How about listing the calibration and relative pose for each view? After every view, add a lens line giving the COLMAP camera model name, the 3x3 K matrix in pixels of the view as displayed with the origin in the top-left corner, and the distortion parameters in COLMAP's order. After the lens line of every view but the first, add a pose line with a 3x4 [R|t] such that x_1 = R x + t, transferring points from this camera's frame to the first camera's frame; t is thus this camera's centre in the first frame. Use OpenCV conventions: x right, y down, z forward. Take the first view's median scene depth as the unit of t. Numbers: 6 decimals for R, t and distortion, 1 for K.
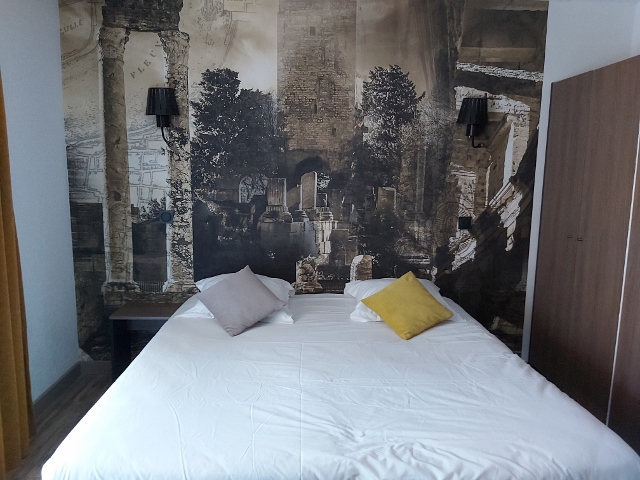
lens RADIAL K [[486.5, 0, 324.4], [0, 486.5, 242.2], [0, 0, 1]] dist [0.029507, -0.068260]
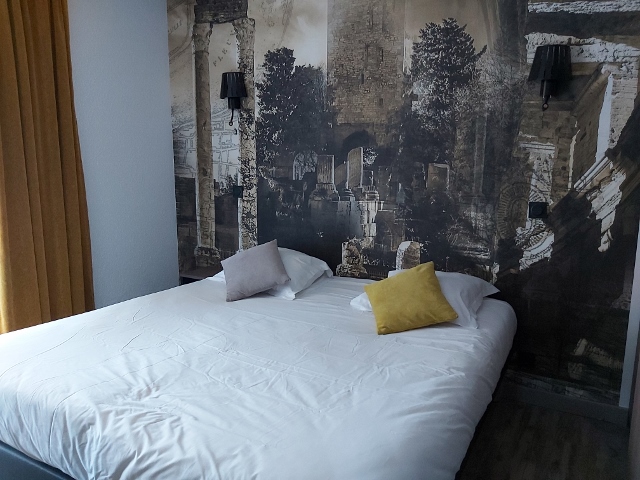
lens RADIAL K [[486.5, 0, 315.2], [0, 486.5, 241.5], [0, 0, 1]] dist [0.029507, -0.068260]
pose [[0.849945, 0.080501, -0.520685, 0.409483], [-0.076857, 0.996631, 0.028627, 0.015777], [0.521236, 0.015687, 0.853269, 0.160987]]
